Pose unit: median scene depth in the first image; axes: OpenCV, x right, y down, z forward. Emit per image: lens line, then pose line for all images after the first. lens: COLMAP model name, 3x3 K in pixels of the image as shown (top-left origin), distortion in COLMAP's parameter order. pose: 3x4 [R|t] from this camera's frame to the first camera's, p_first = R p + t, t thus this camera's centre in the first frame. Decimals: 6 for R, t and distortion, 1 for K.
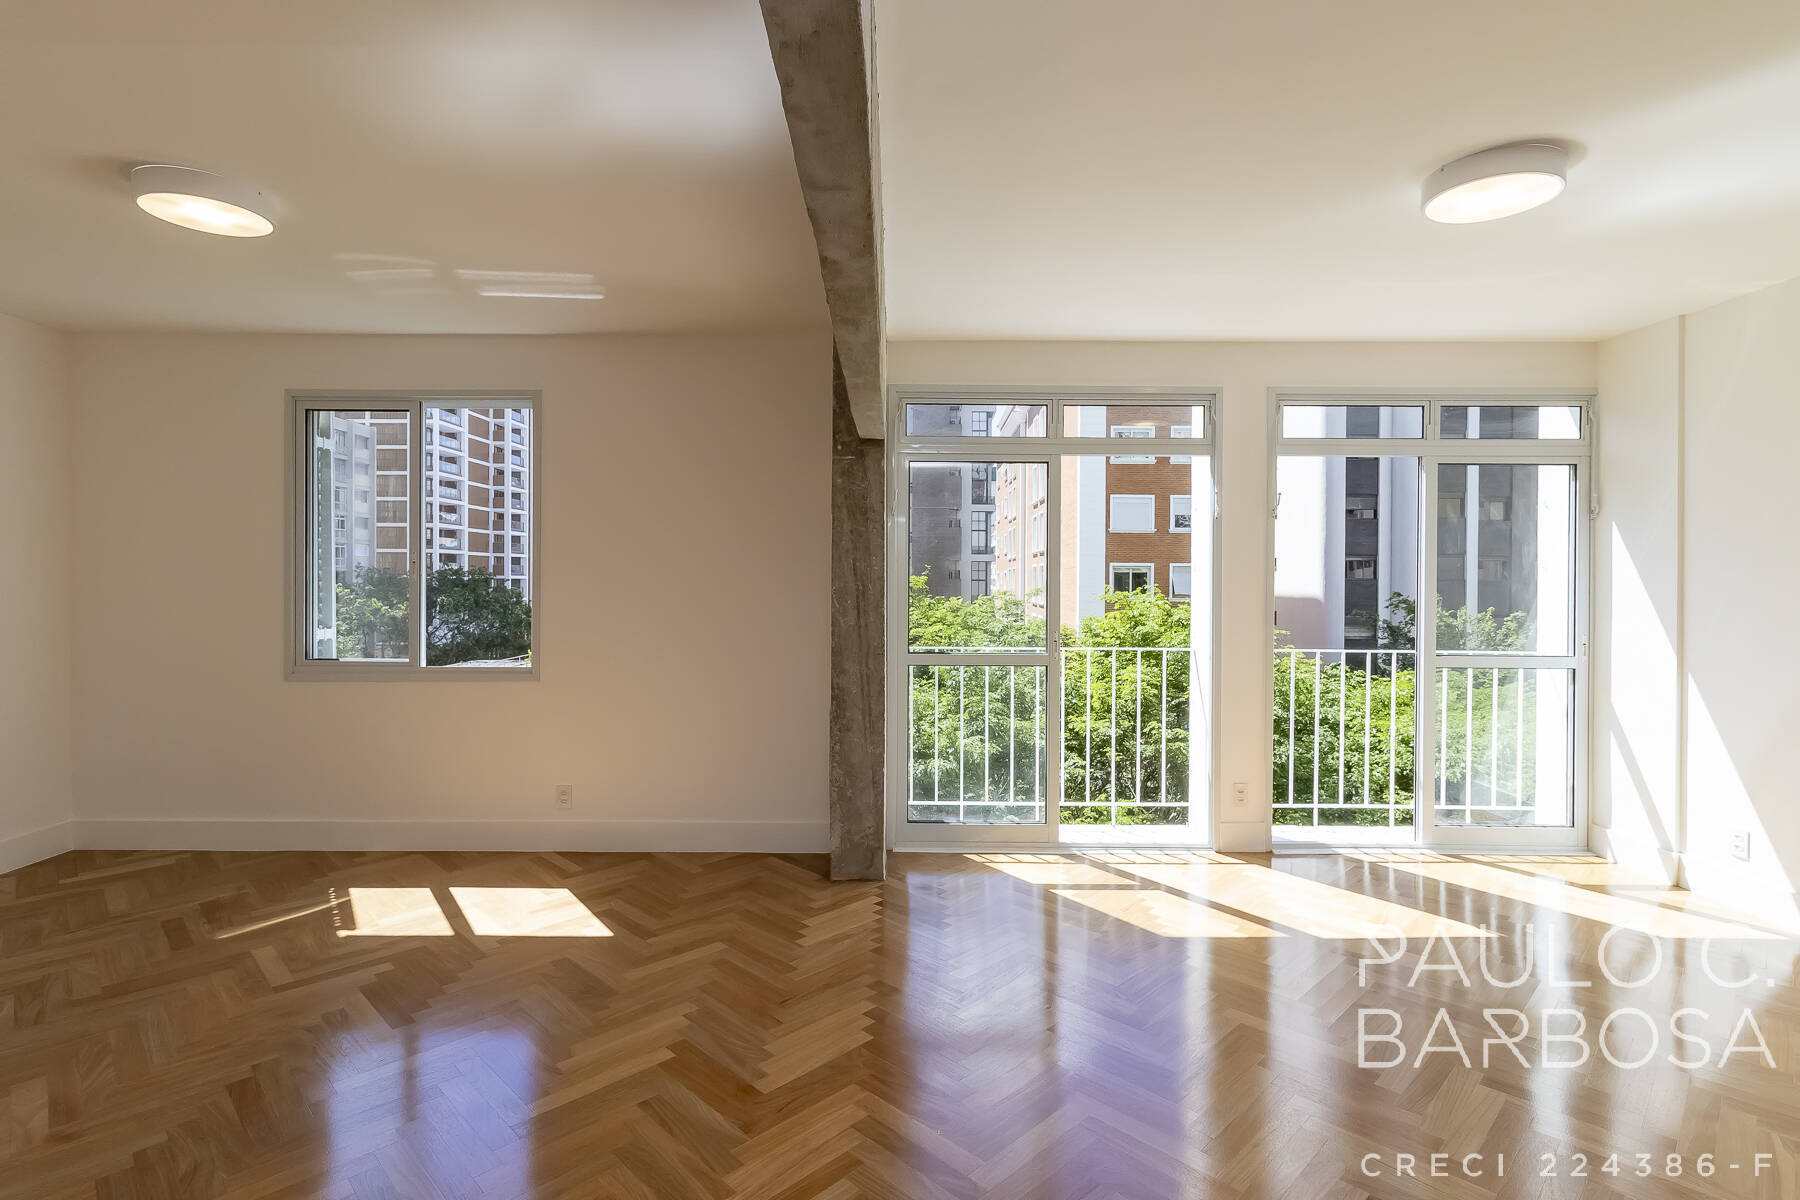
lens RADIAL K [[899.7, 0, 901.2], [0, 899.7, 580.9], [0, 0, 1]] dist [-0.000594, 0.000567]
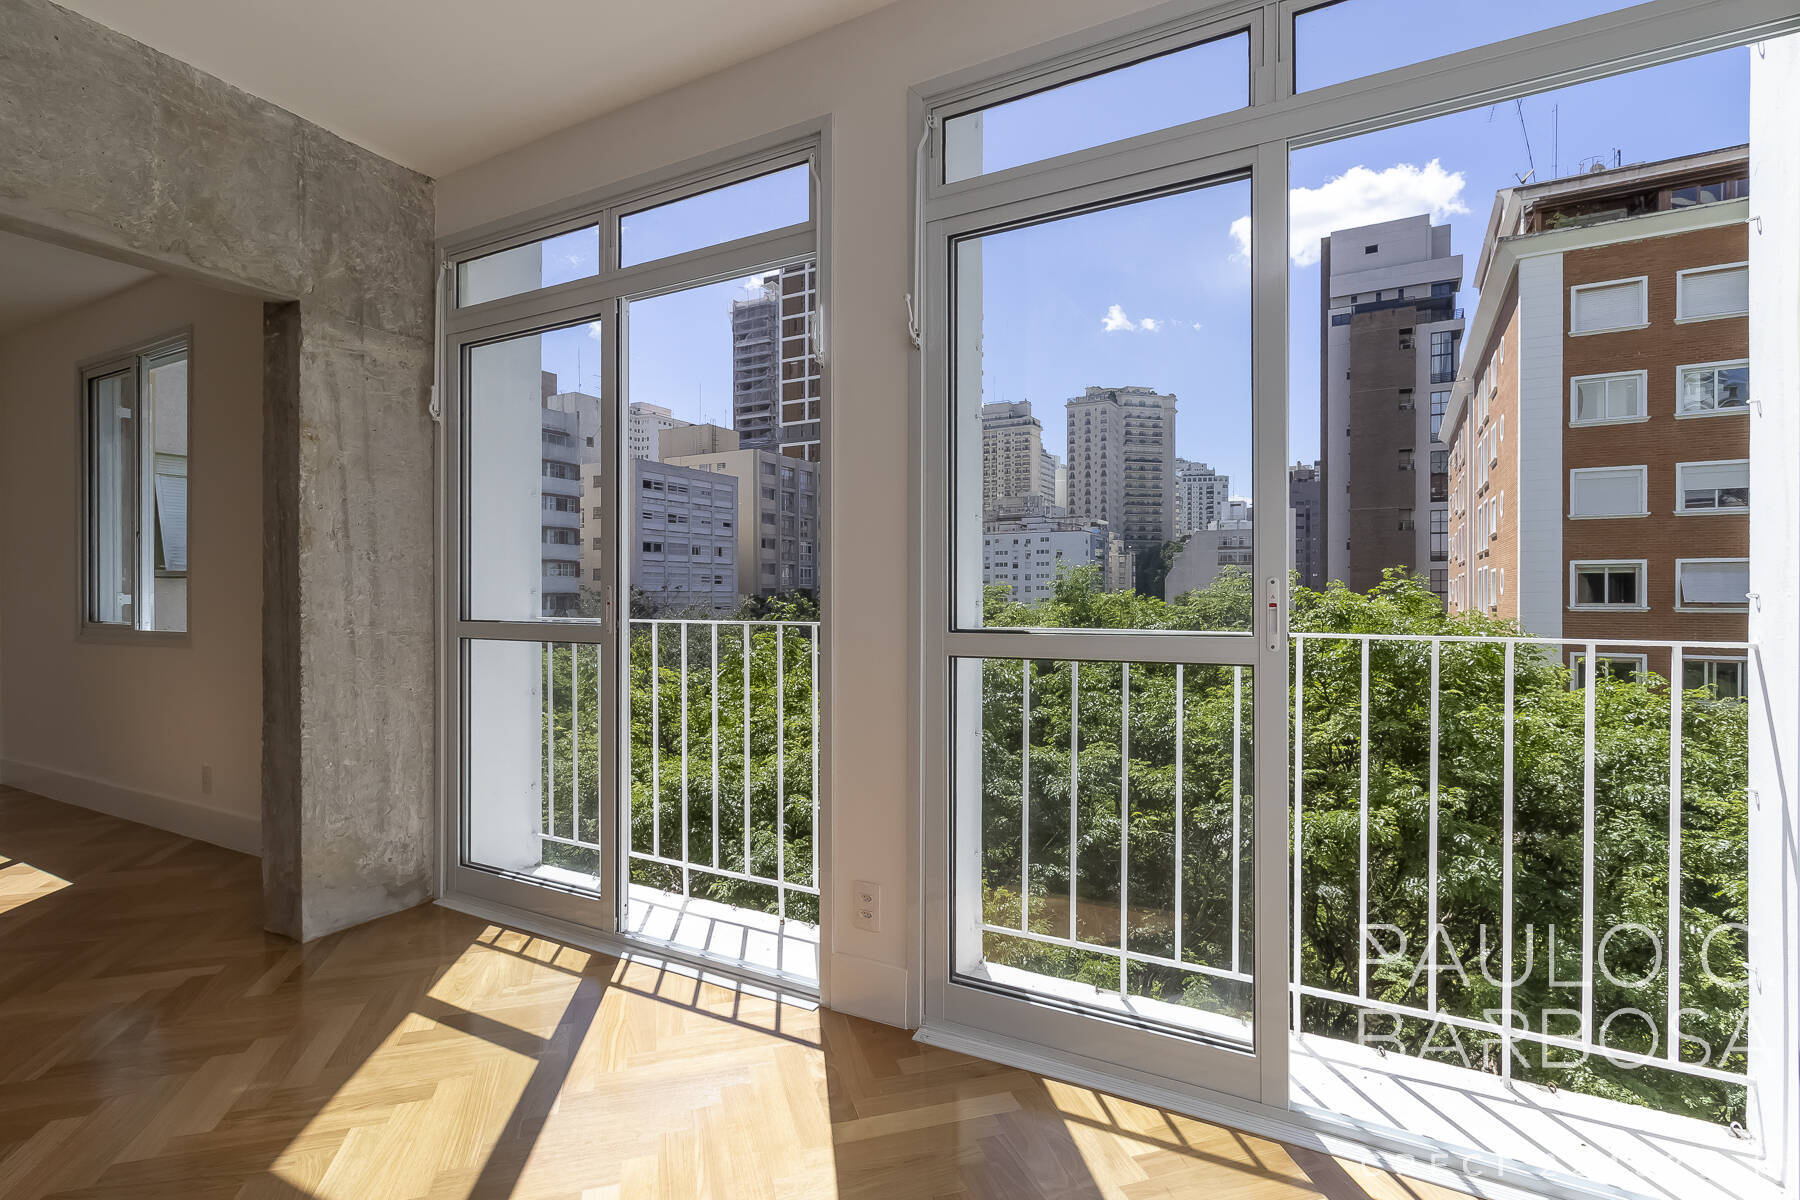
lens RADIAL K [[873.6, 0, 894.5], [0, 873.6, 606.4], [0, 0, 1]] dist [-0.000699, 0.000414]
pose [[0.868721, -0.003239, -0.495291, 0.639190], [0.006034, 0.999974, 0.004044, 0.067803], [0.495265, -0.006502, 0.868718, 0.584190]]
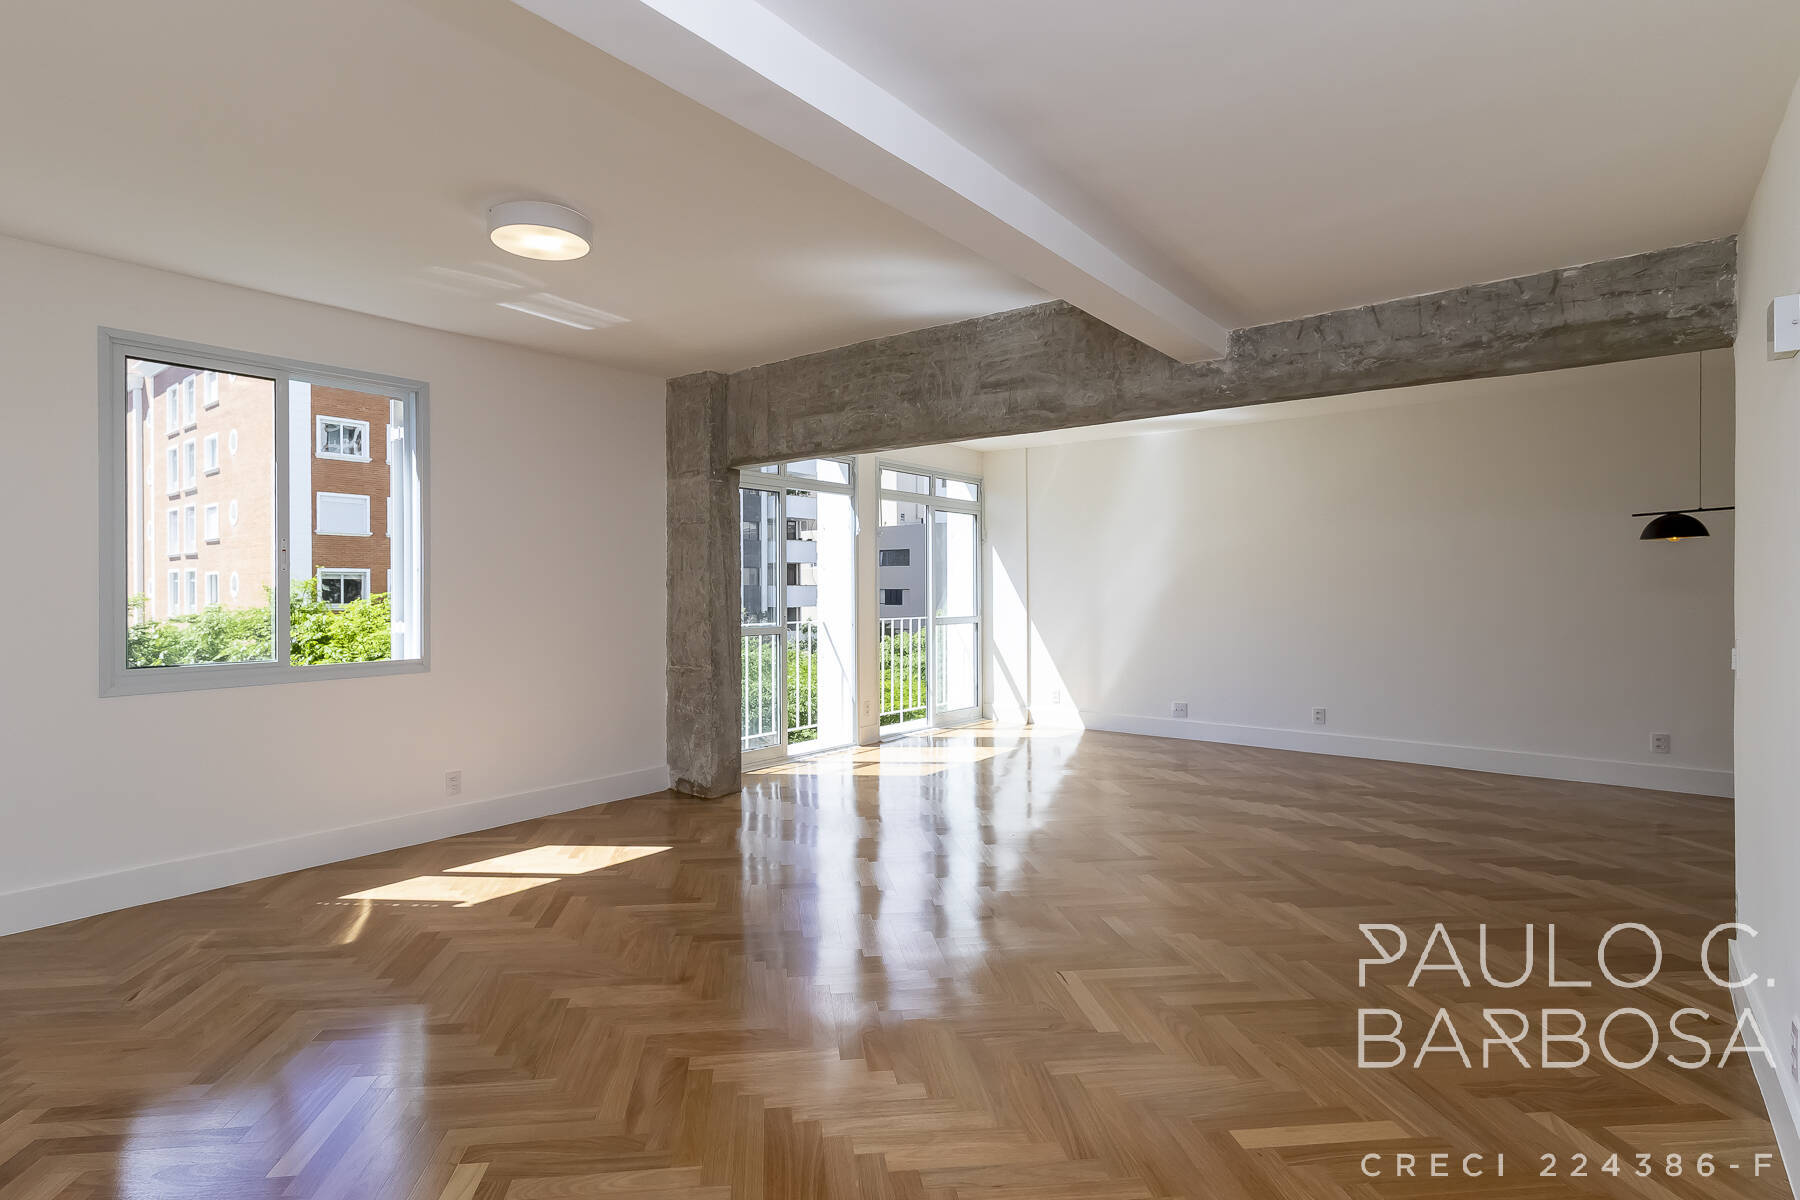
lens RADIAL K [[924.8, 0, 883.1], [0, 924.8, 598.5], [0, 0, 1]] dist [-0.001037, 0.000251]
pose [[0.613472, -0.015759, 0.789559, -0.916292], [0.009137, 0.999876, 0.012858, 0.020447], [-0.789664, -0.000674, 0.613540, -0.035798]]
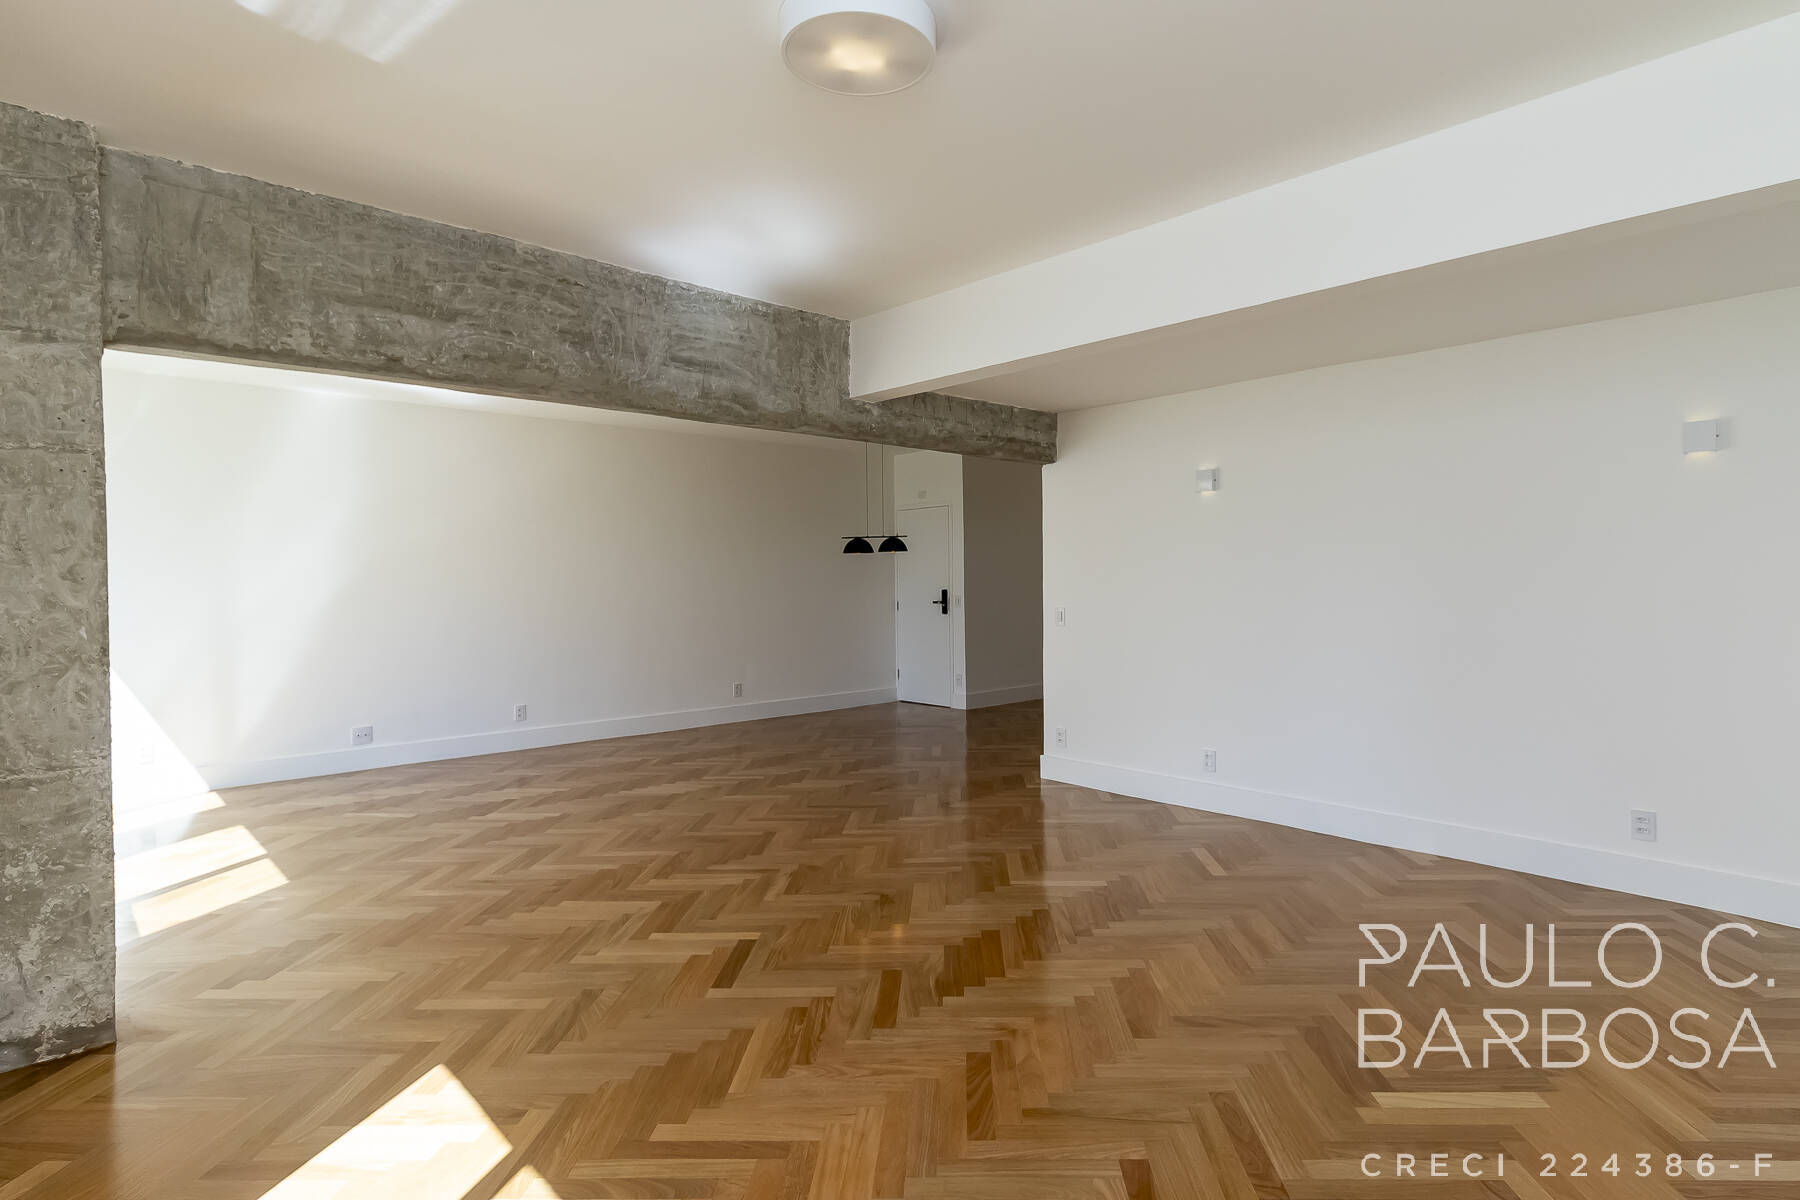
lens RADIAL K [[893.7, 0, 997.8], [0, 893.7, 580.7], [0, 0, 1]] dist [-0.000494, 0.001046]
pose [[-0.716514, -0.003881, 0.697562, -0.870821], [0.003839, 0.999947, 0.009507, 0.008883], [-0.697562, 0.009490, -0.716462, 0.932800]]
